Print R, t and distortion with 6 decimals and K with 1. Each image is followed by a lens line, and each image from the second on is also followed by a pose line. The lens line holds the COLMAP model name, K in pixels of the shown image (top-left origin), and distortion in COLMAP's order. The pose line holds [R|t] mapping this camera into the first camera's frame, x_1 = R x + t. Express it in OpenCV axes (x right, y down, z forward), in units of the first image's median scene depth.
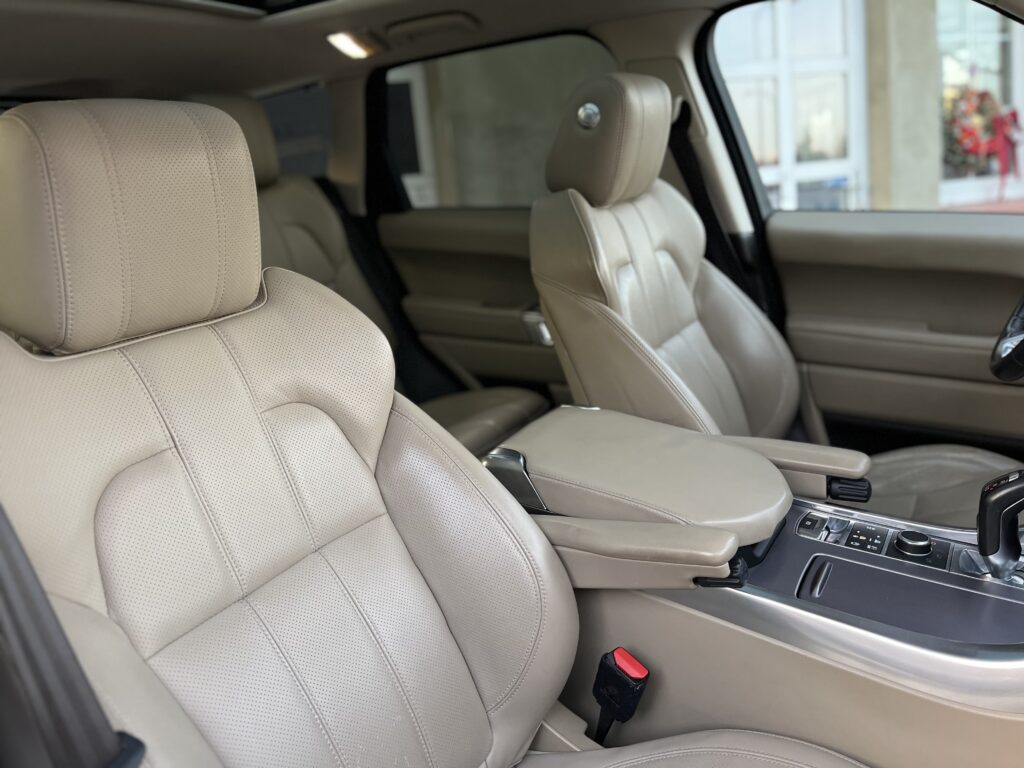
lens RADIAL K [[771.3, 0, 518.4], [0, 771.3, 386.5], [0, 0, 1]] dist [0.065417, -0.095455]
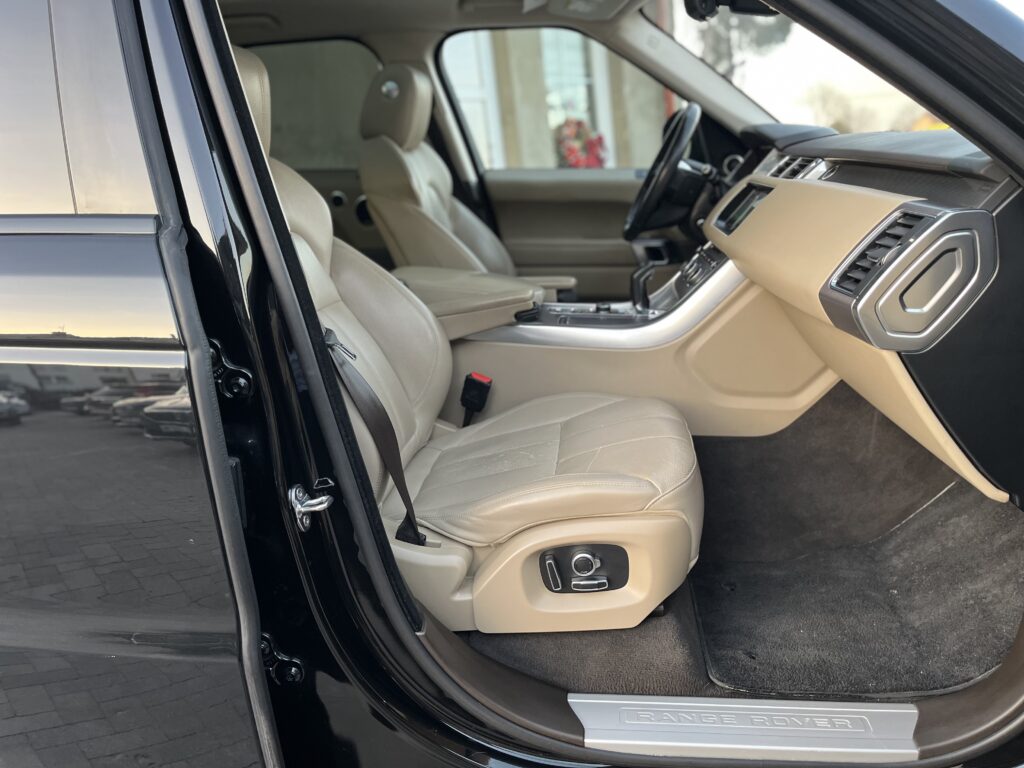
lens RADIAL K [[771.3, 0, 518.4], [0, 771.3, 386.5], [0, 0, 1]] dist [0.065417, -0.095455]
pose [[0.897791, -0.089167, 0.431302, -0.337798], [0.104748, 0.994421, -0.012456, 0.243130], [-0.427785, 0.056360, 0.902122, -0.409832]]
